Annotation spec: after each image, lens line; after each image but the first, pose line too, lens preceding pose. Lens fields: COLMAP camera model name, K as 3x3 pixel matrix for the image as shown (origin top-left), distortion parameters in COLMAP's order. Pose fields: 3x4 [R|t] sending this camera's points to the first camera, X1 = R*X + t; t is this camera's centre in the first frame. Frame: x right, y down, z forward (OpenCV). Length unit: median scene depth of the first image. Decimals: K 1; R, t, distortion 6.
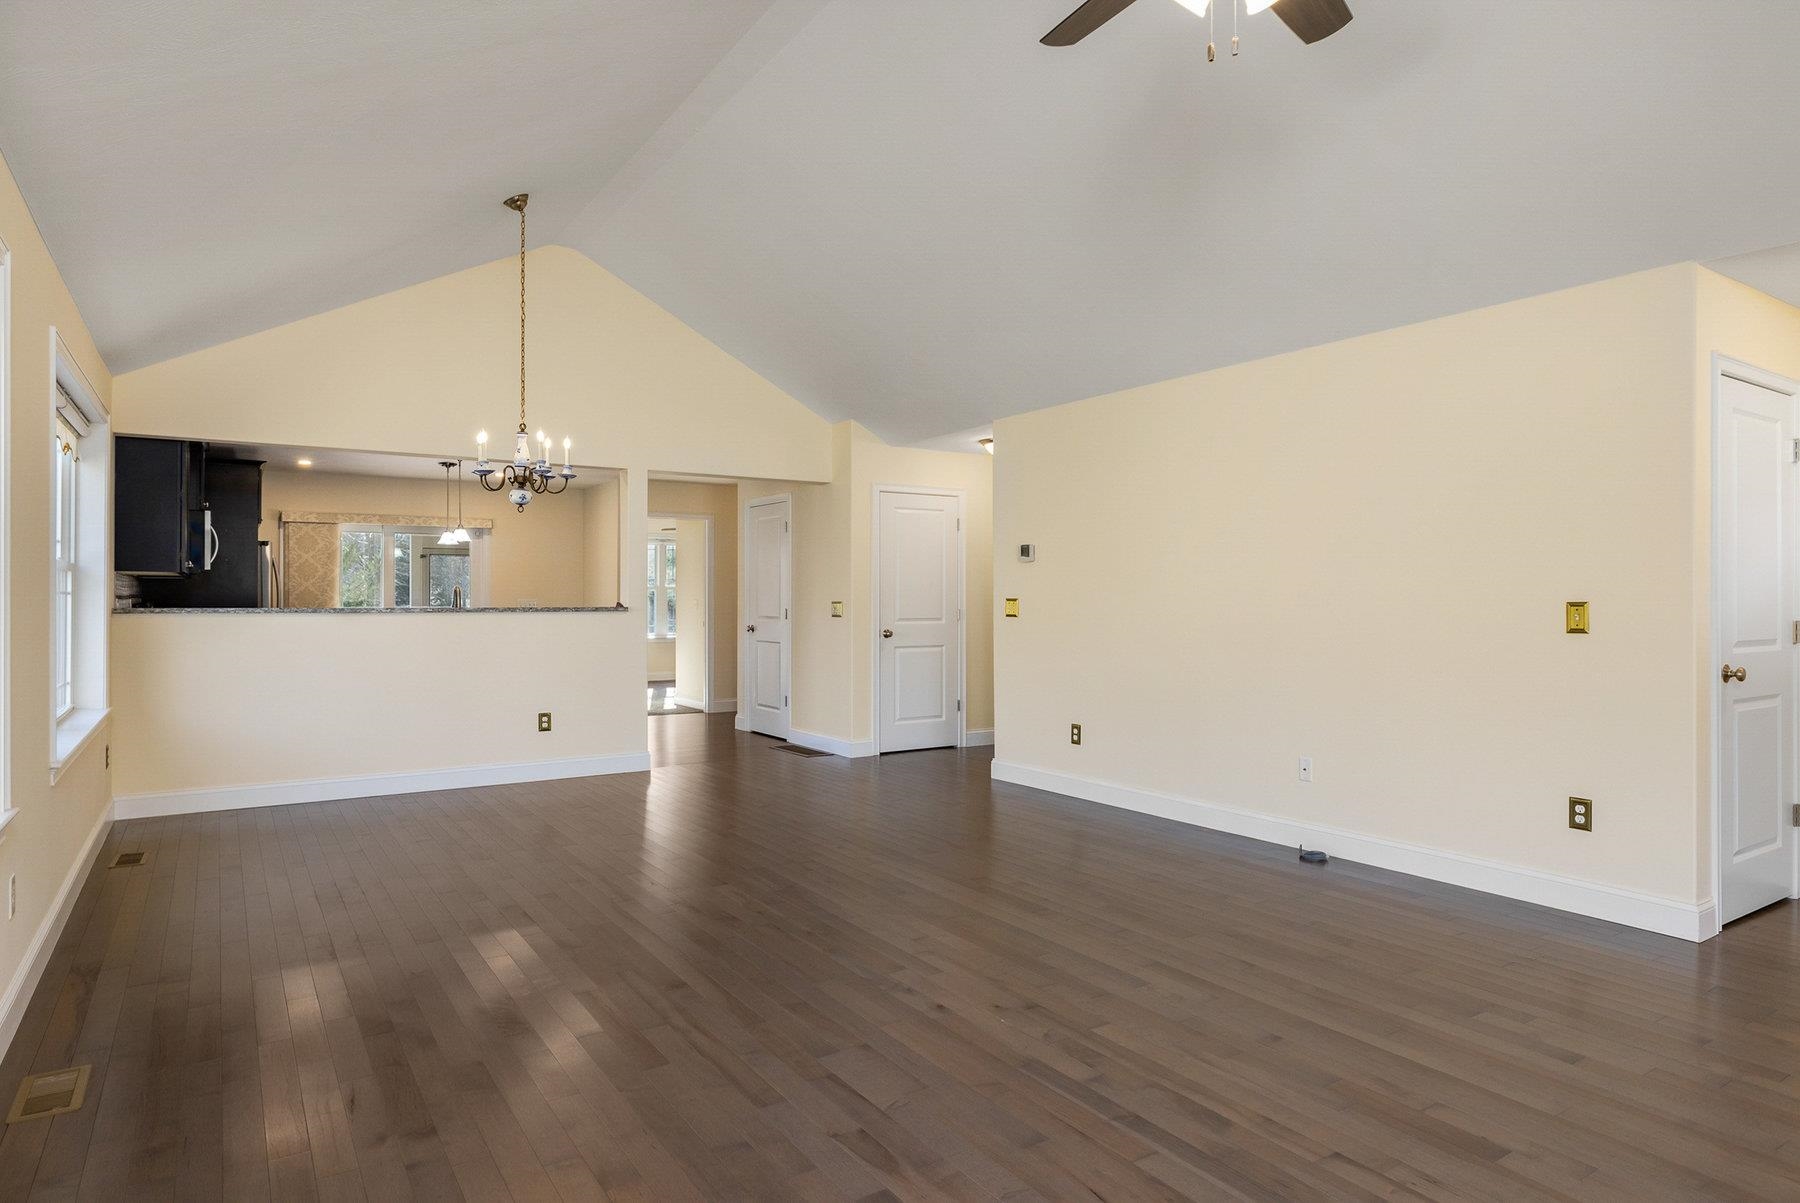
lens RADIAL K [[1022.8, 0, 910.0], [0, 1022.8, 595.5], [0, 0, 1]] dist [-0.009464, 0.001837]
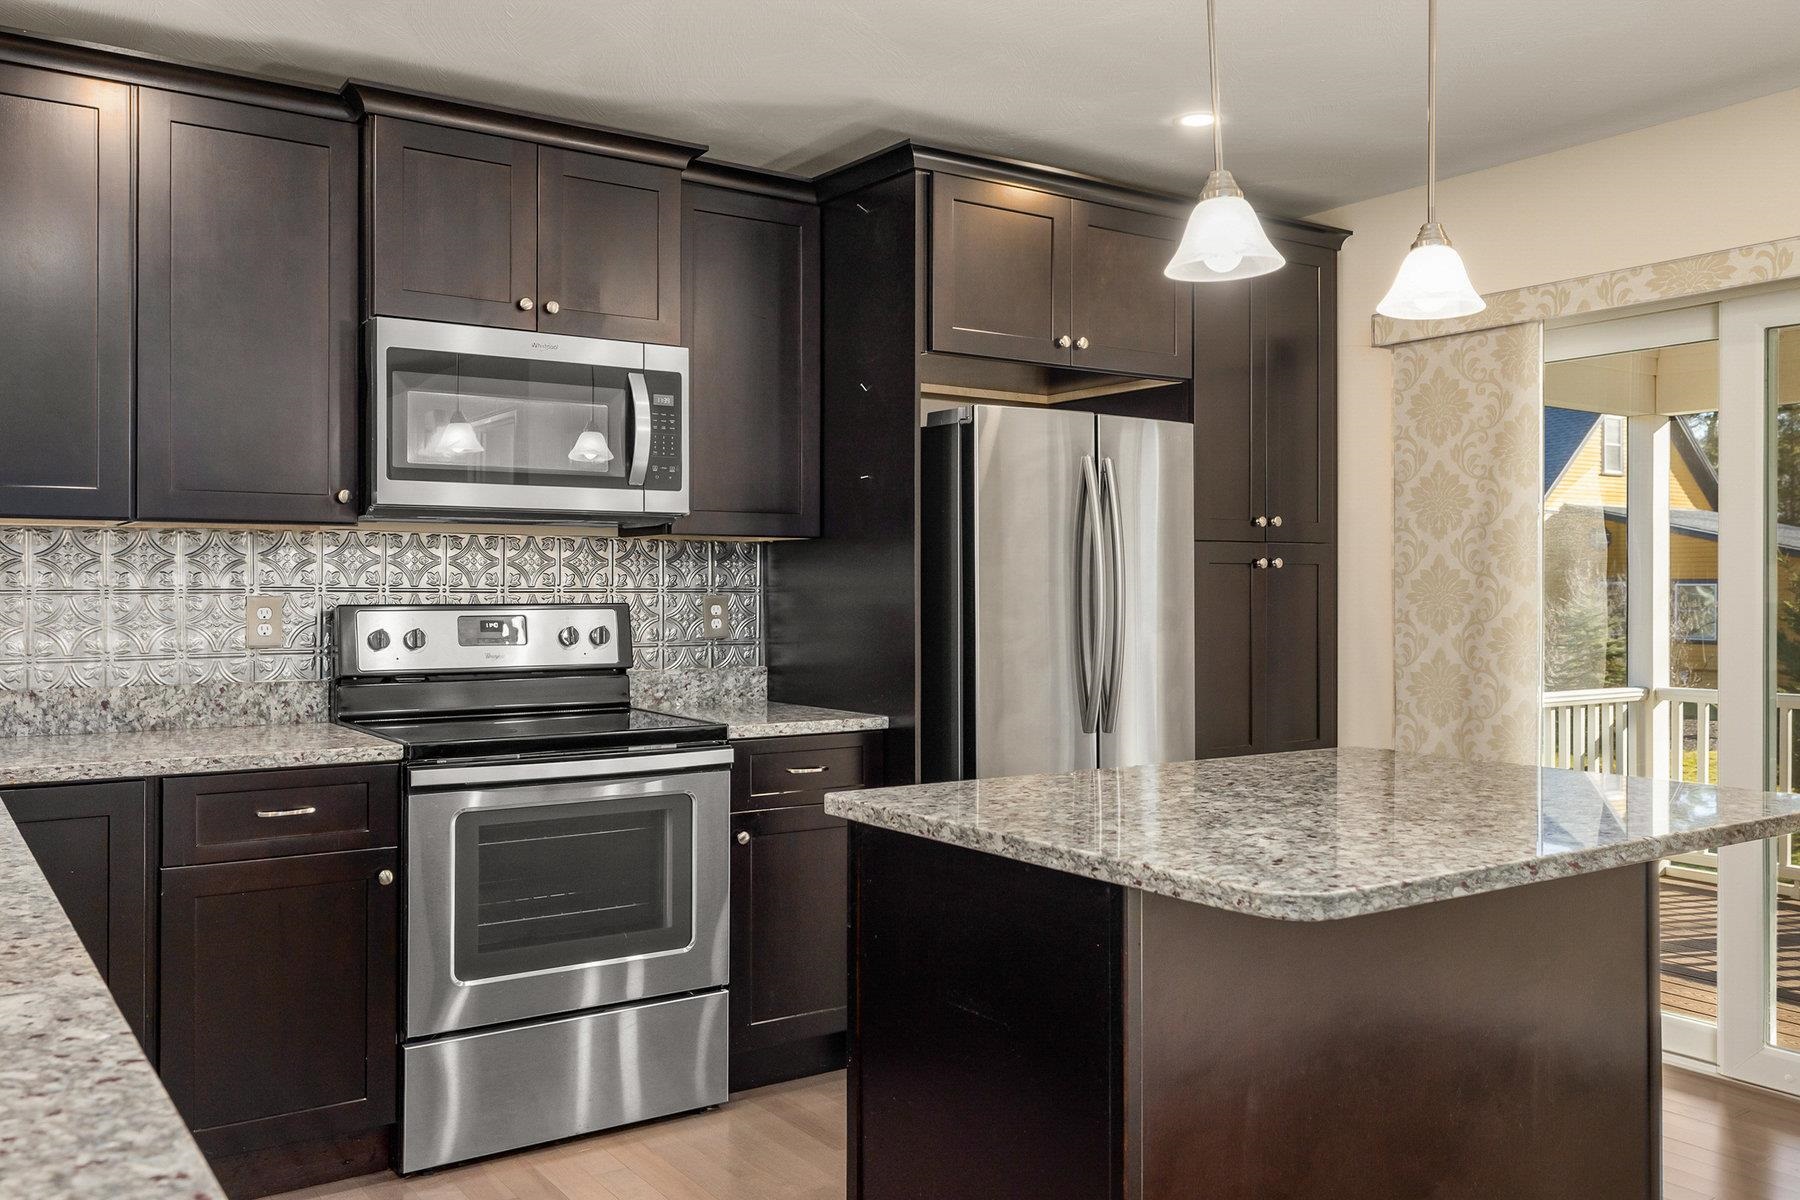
lens RADIAL K [[1456.0, 0, 889.4], [0, 1456.0, 584.0], [0, 0, 1]] dist [-0.013098, 0.013651]
pose [[0.009467, -0.009109, -0.999914, -0.175527], [0.003097, 0.999954, -0.009080, 0.002699], [0.999950, -0.003010, 0.009494, 0.850161]]
